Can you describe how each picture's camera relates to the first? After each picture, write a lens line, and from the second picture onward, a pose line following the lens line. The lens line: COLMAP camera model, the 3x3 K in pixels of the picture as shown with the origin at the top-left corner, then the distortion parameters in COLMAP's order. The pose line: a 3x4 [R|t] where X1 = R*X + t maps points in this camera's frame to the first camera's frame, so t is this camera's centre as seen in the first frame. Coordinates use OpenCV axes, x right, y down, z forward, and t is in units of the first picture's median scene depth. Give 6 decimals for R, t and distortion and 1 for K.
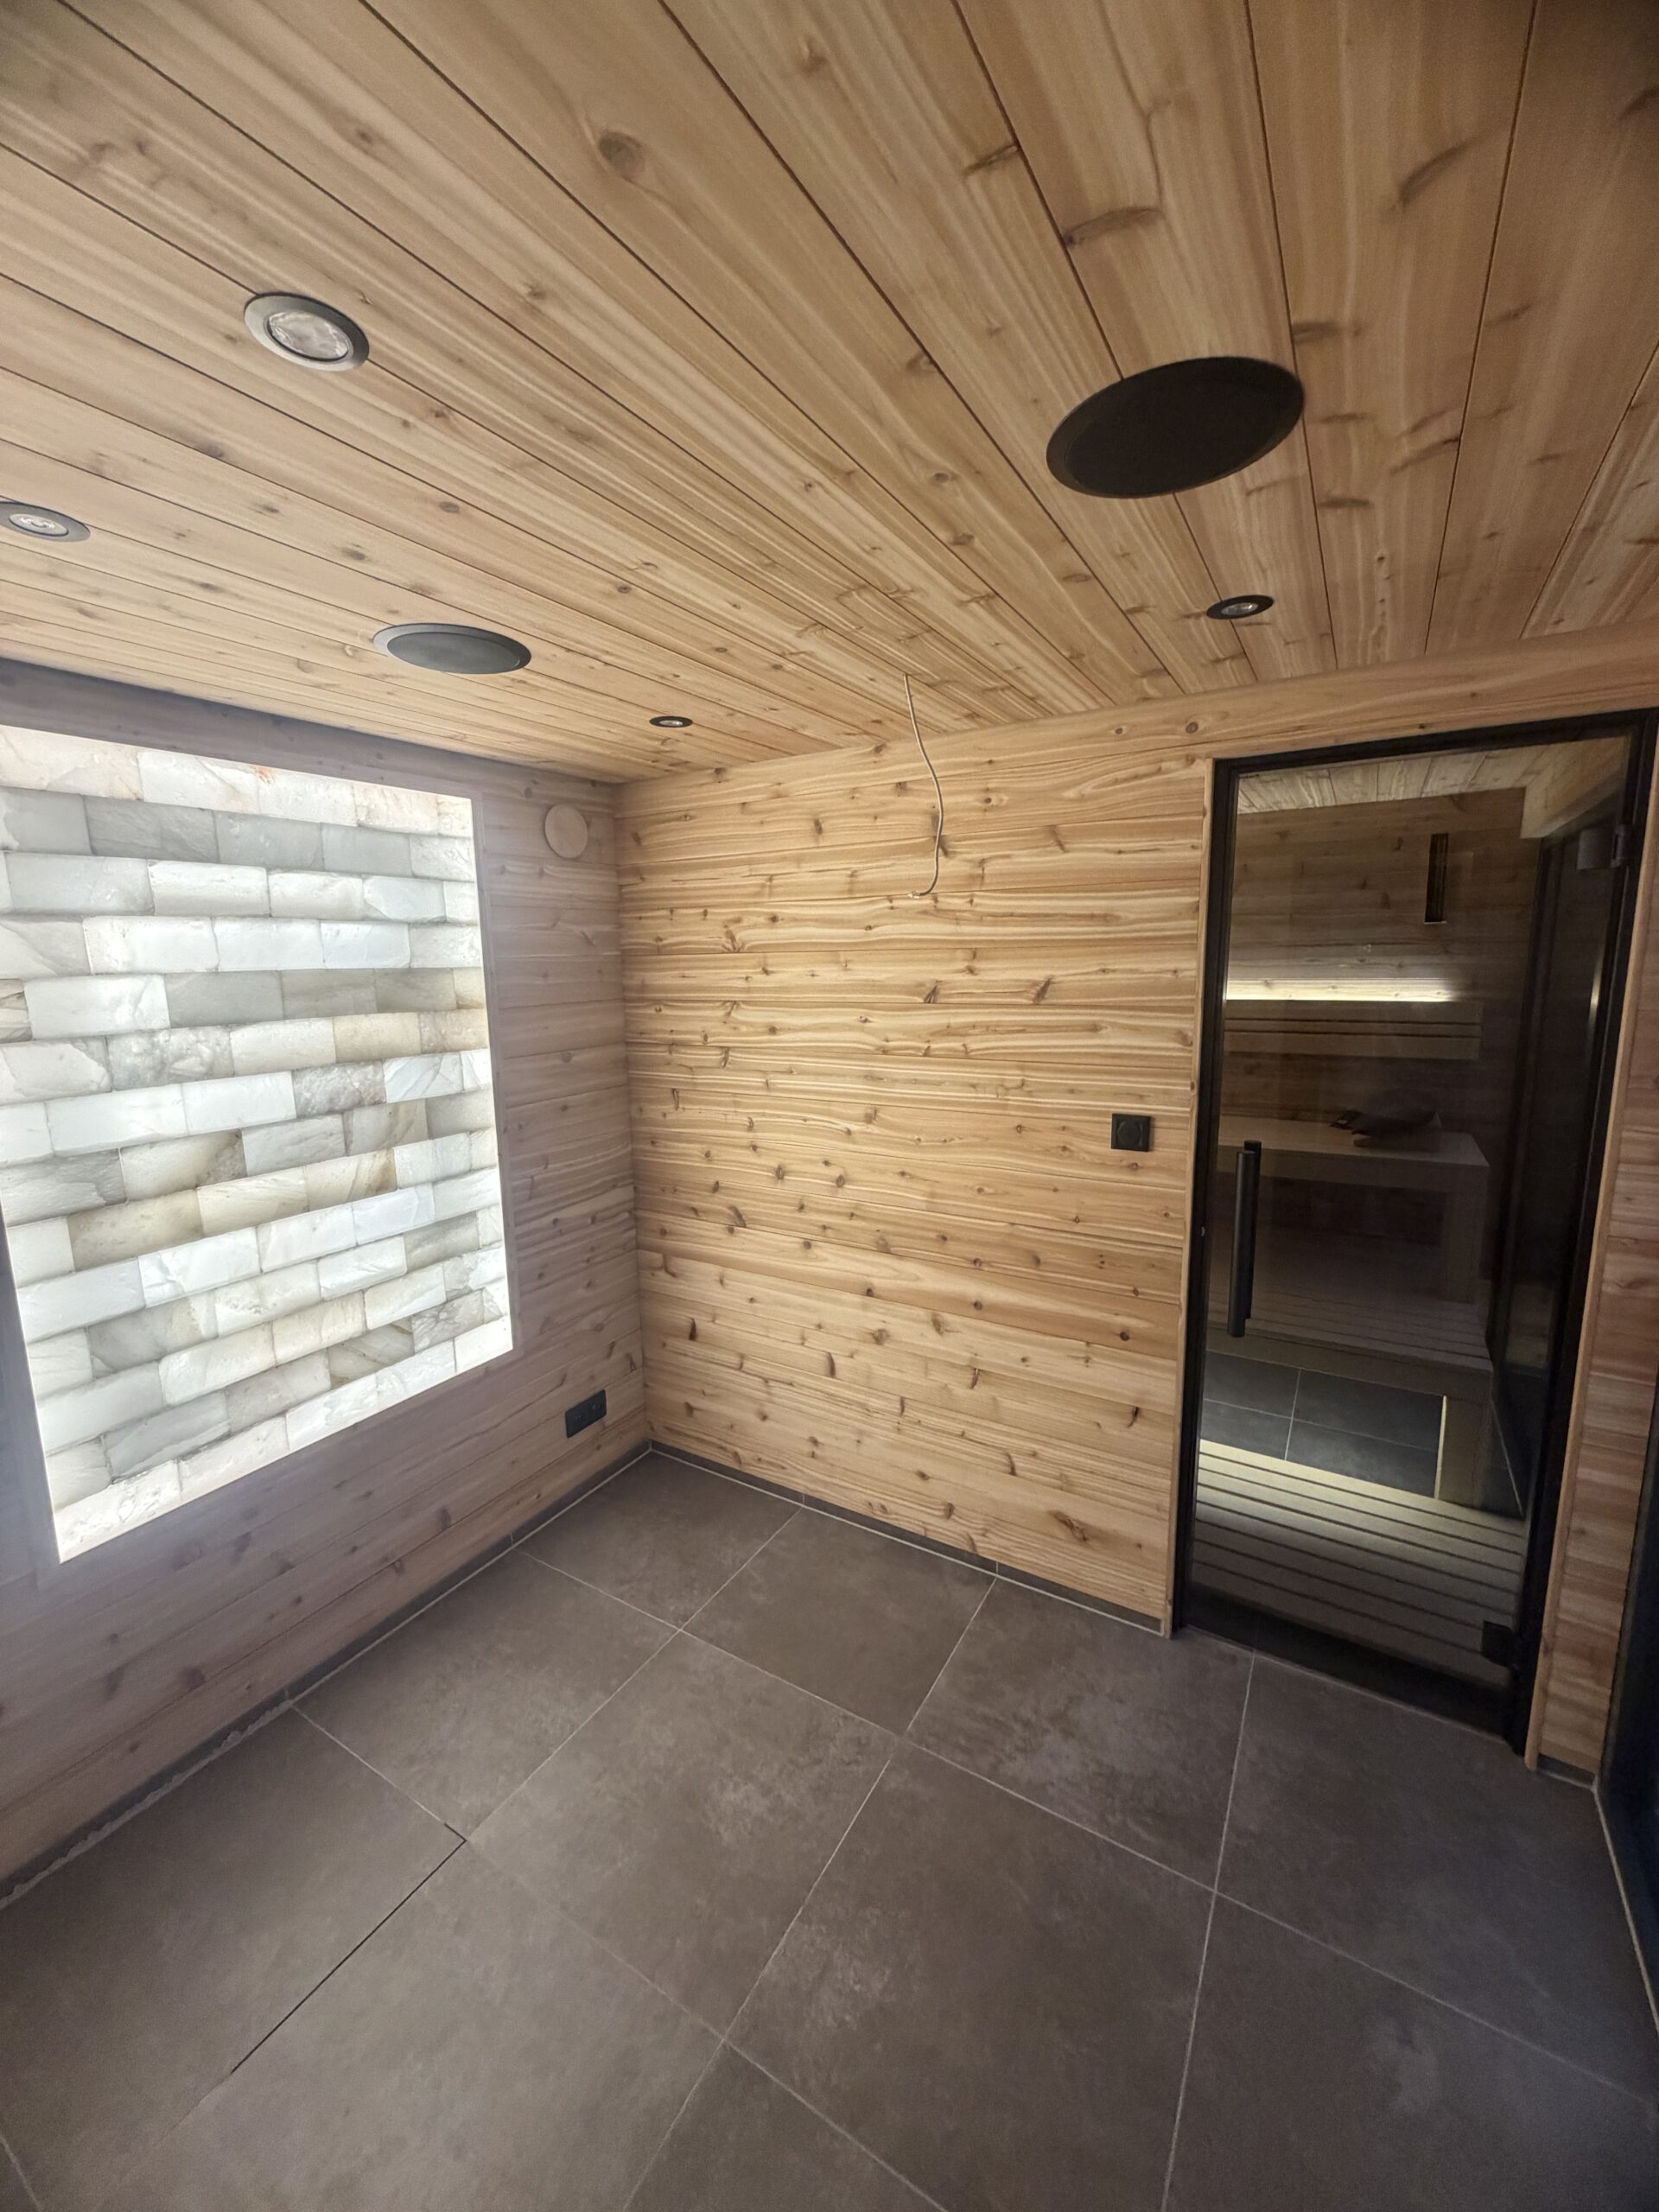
lens RADIAL K [[882.9, 0, 826.6], [0, 882.9, 1101.3], [0, 0, 1]] dist [0.001227, 0.000075]
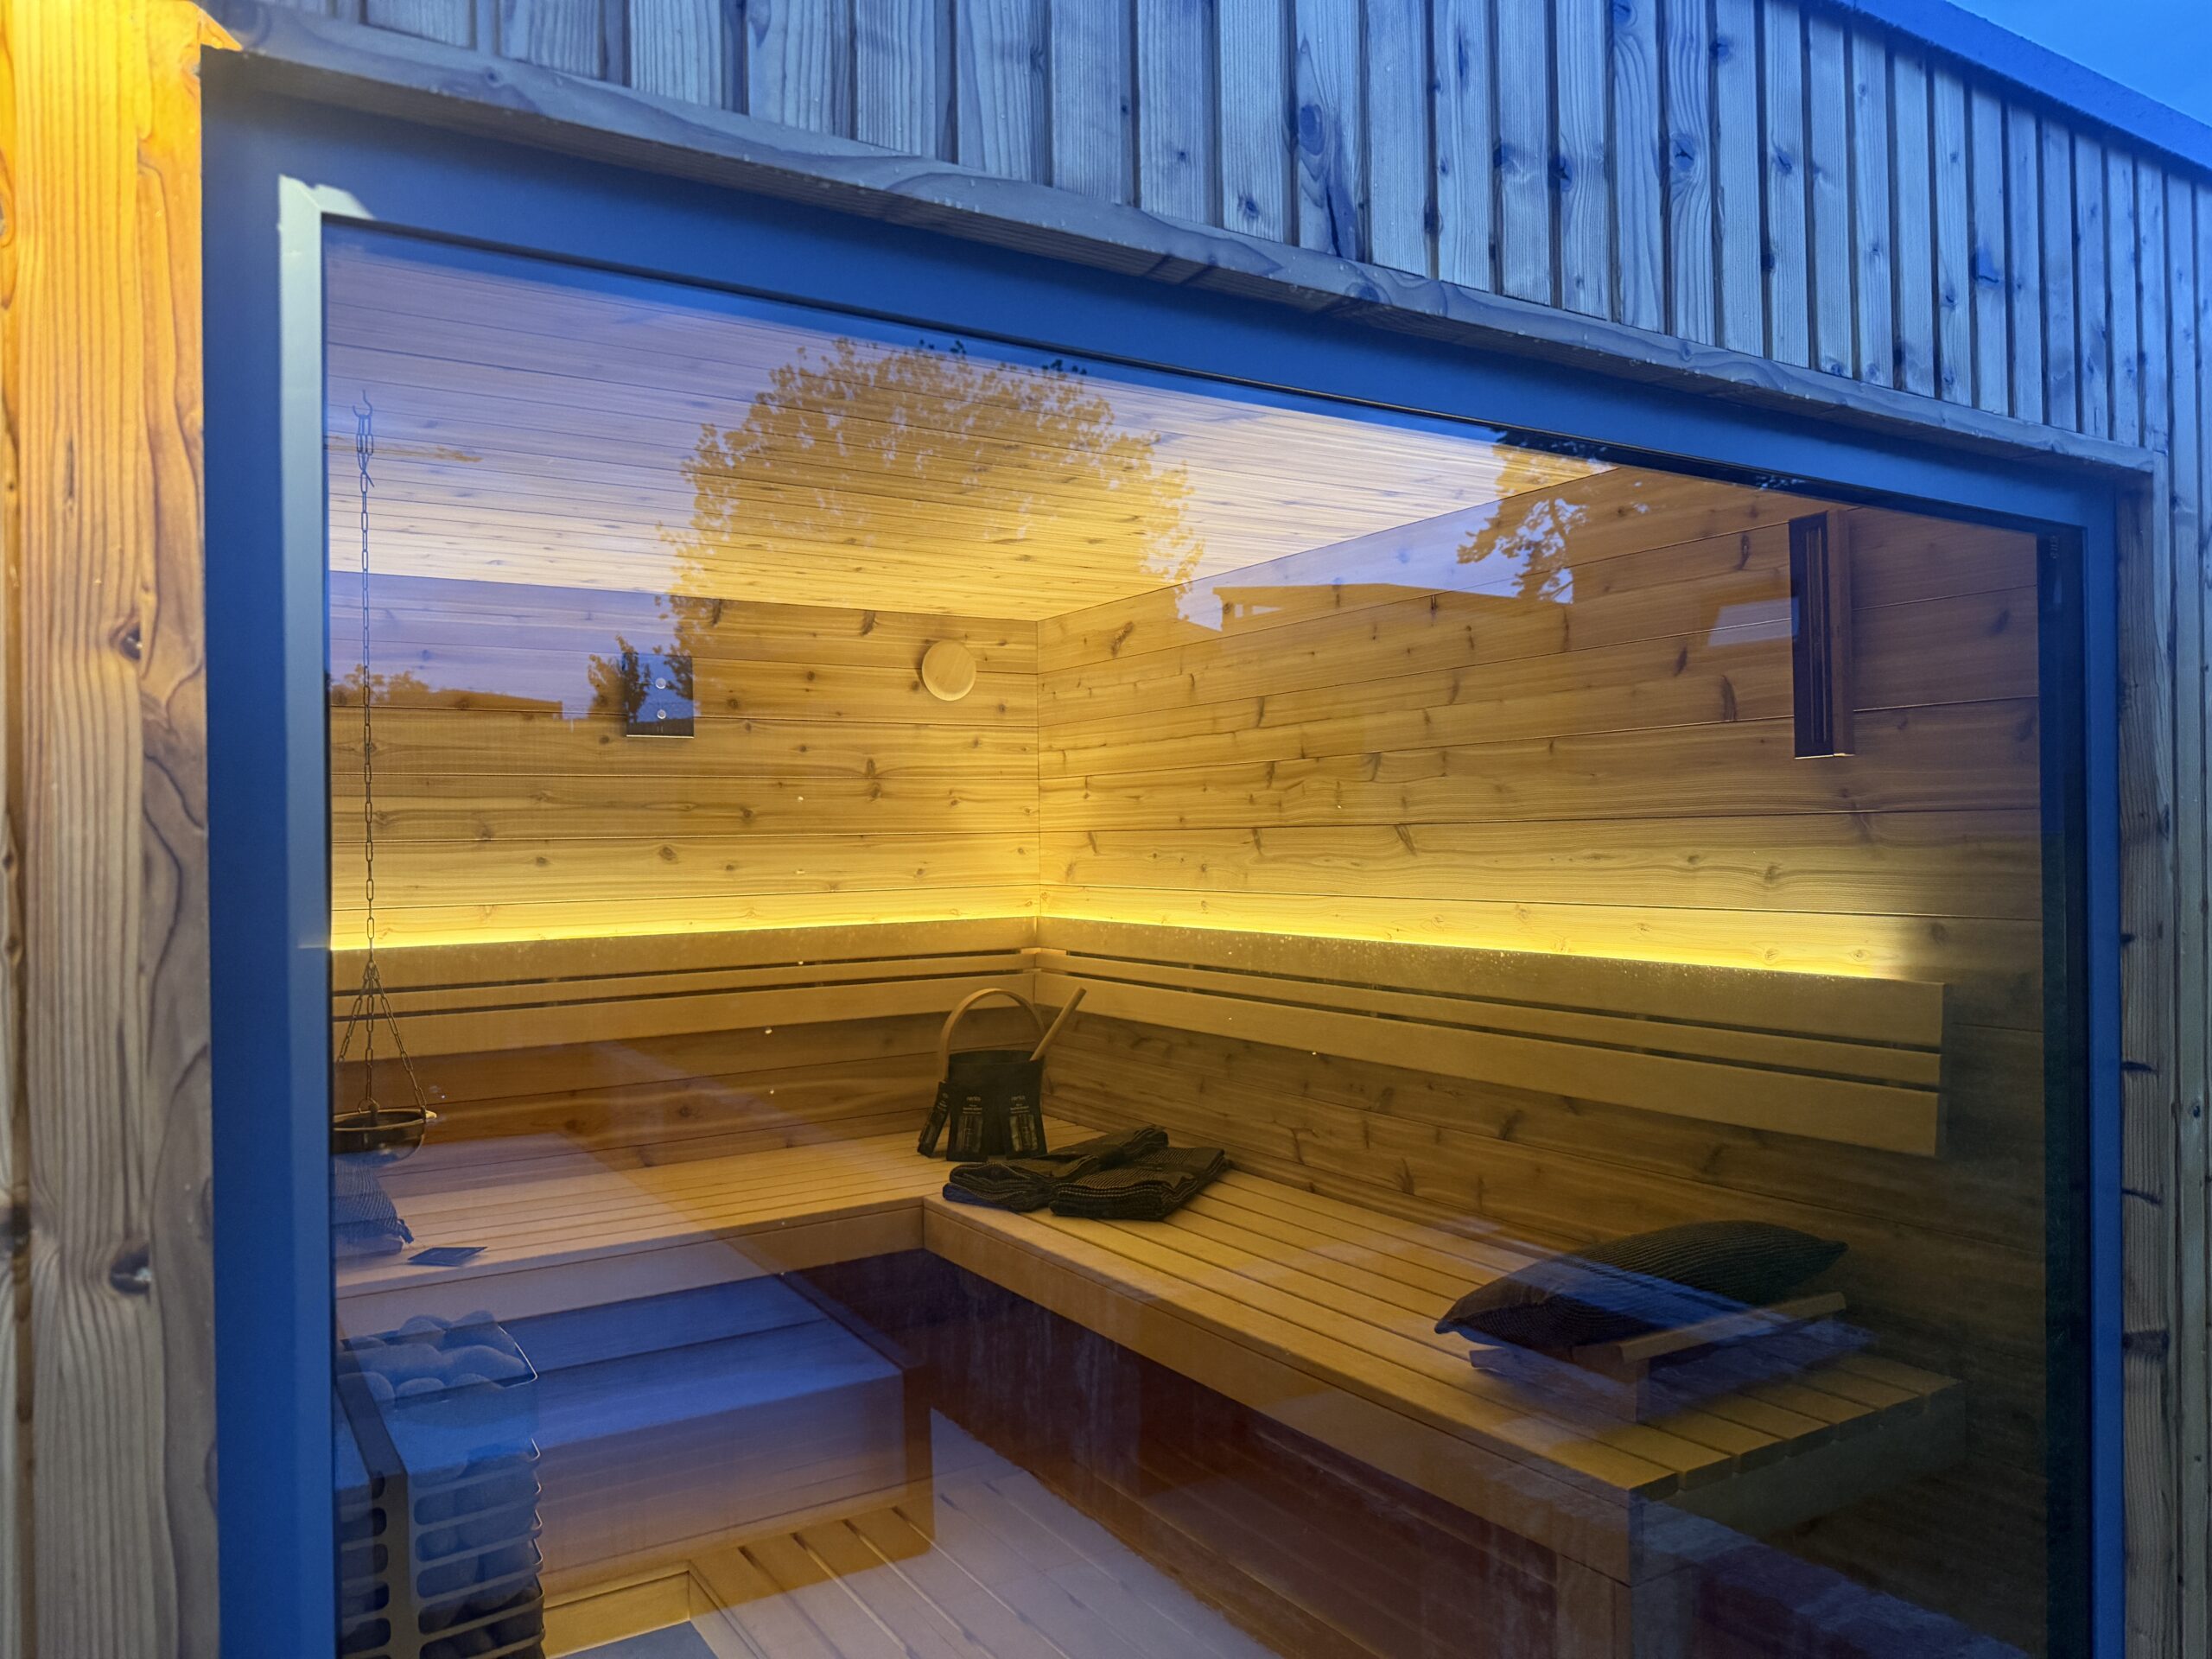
lens RADIAL K [[1550.6, 0, 1108.3], [0, 1550.6, 829.4], [0, 0, 1]] dist [0.171708, -0.328573]
pose [[0.893276, 0.002517, -0.449502, 1.197327], [-0.074434, 0.987008, -0.142393, -0.101668], [0.443303, 0.160654, 0.881857, 0.524613]]
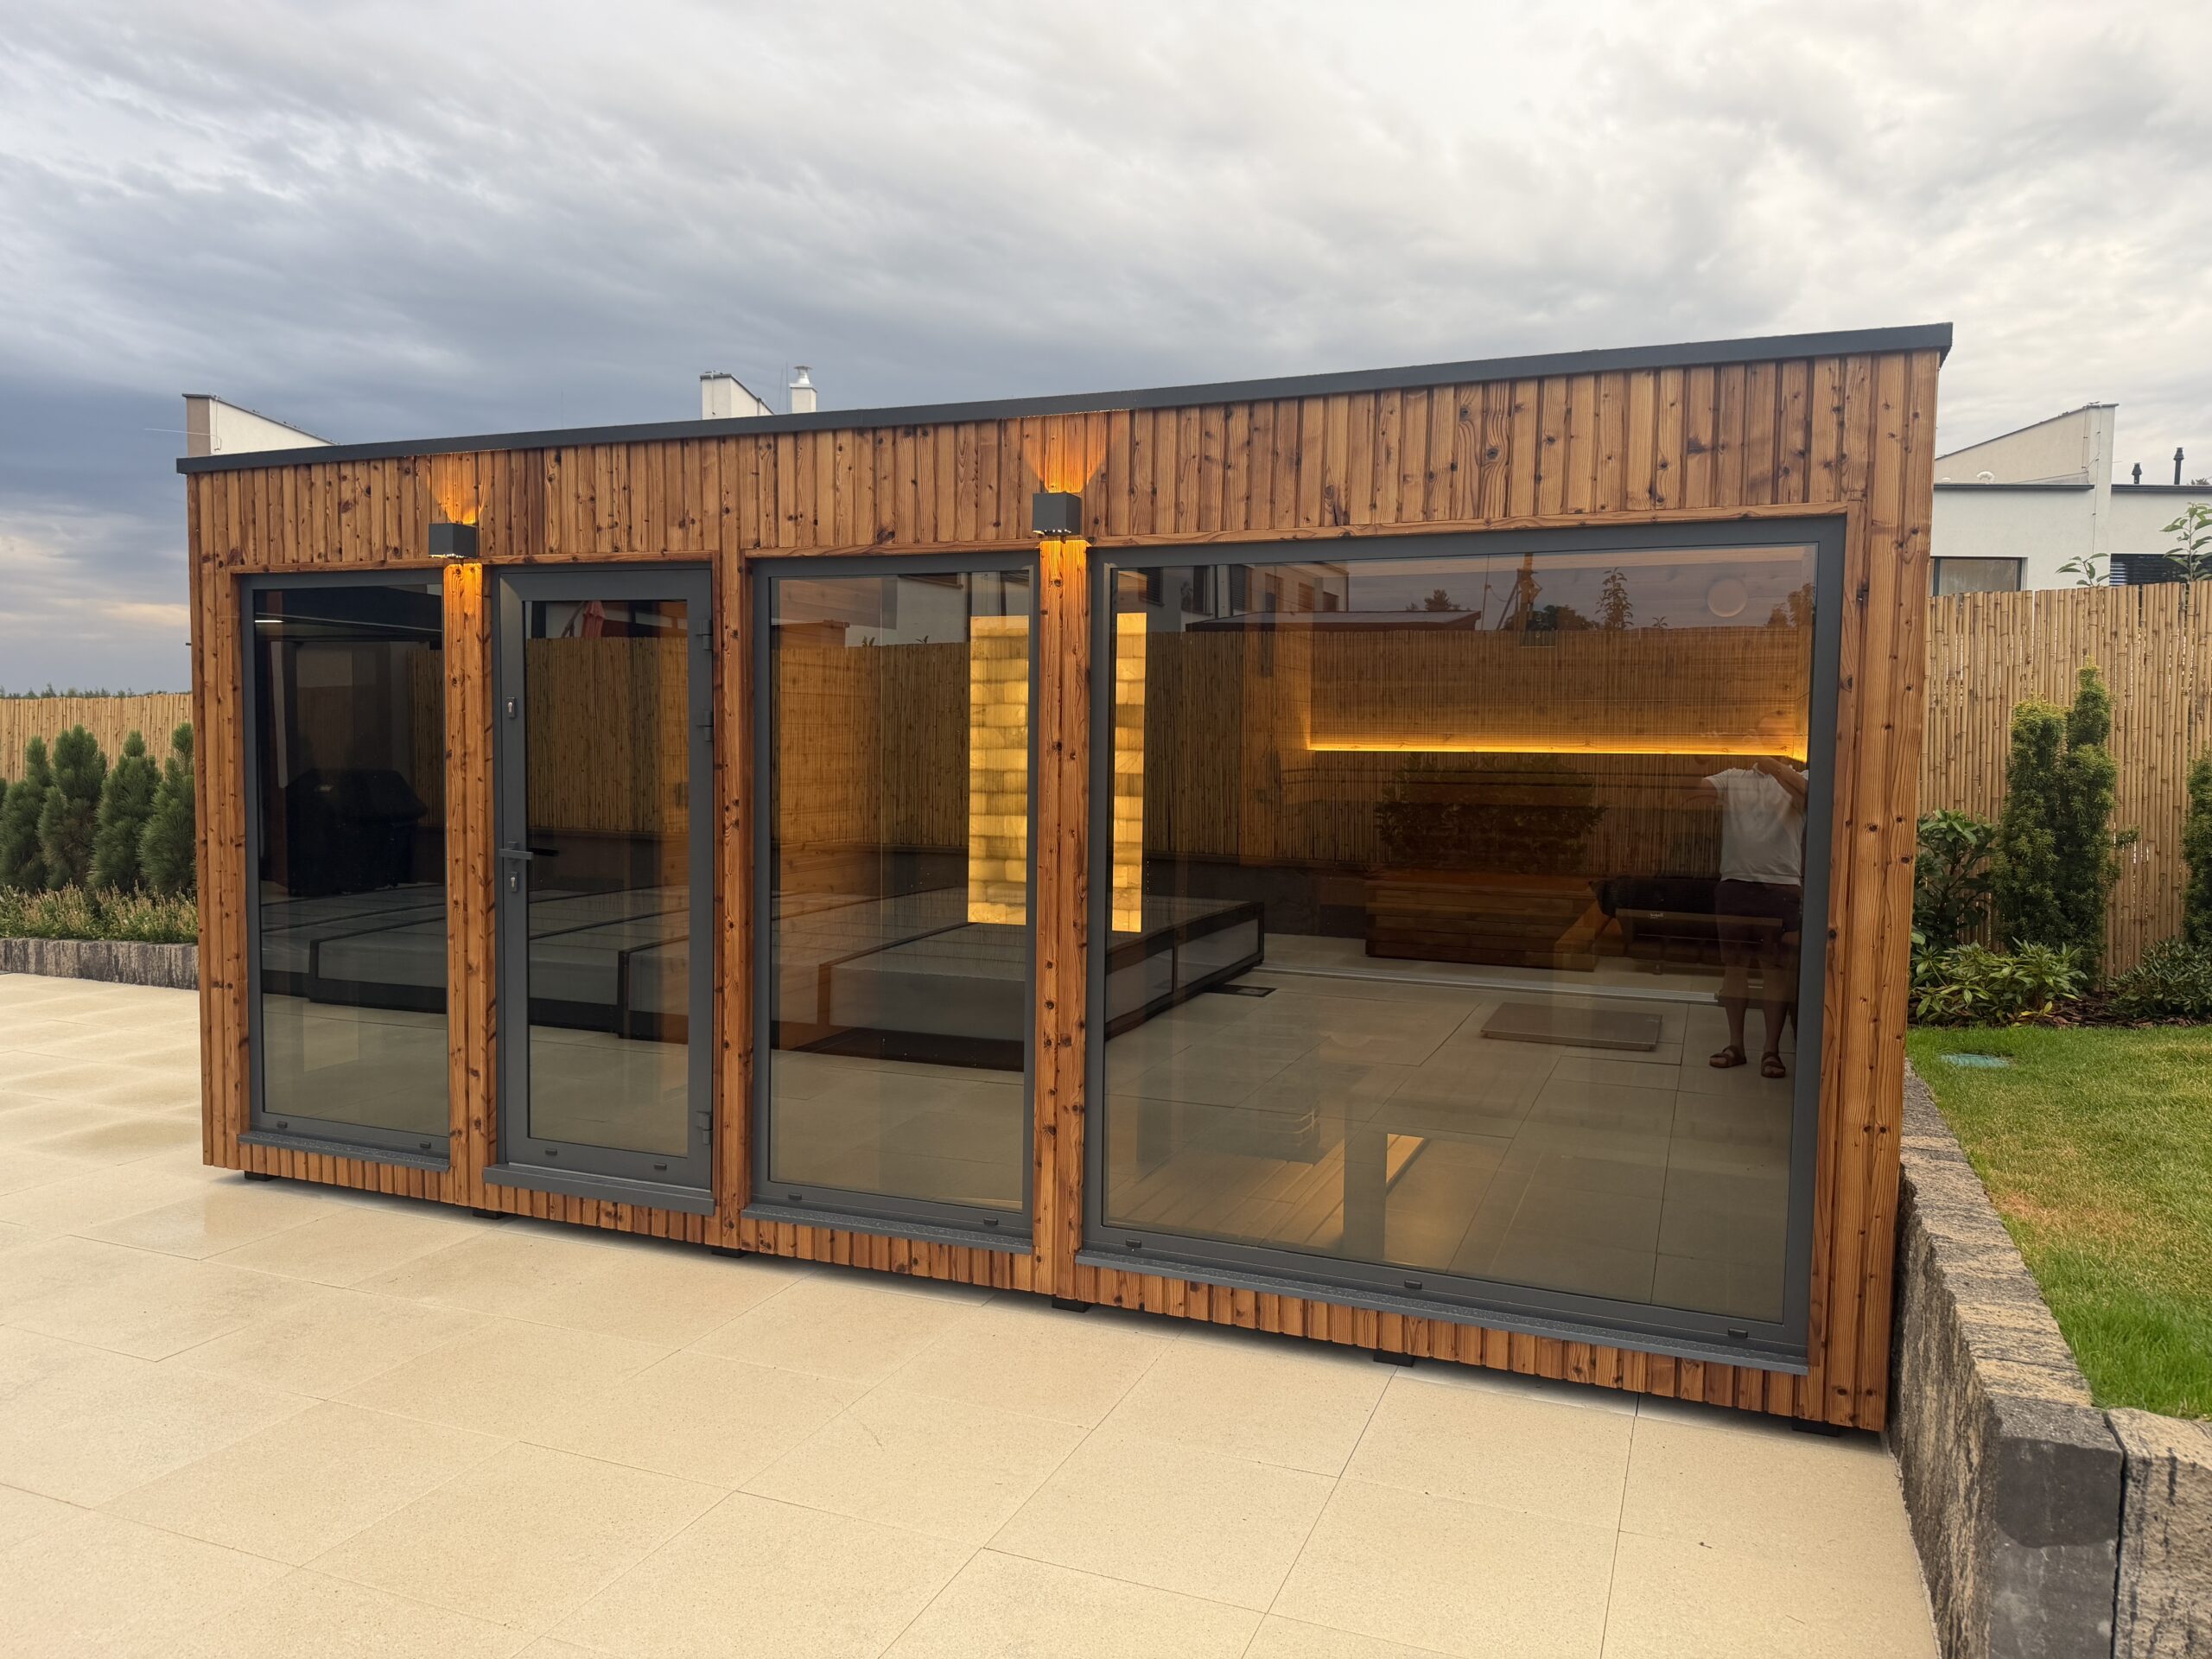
lens RADIAL K [[1523.3, 0, 1106.9], [0, 1523.3, 838.3], [0, 0, 1]] dist [0.133598, -0.249073]
pose [[0.165009, 0.086508, -0.982491, 3.006998], [-0.175313, 0.982856, 0.057096, -0.050569], [0.970586, 0.162822, 0.177346, 0.445966]]
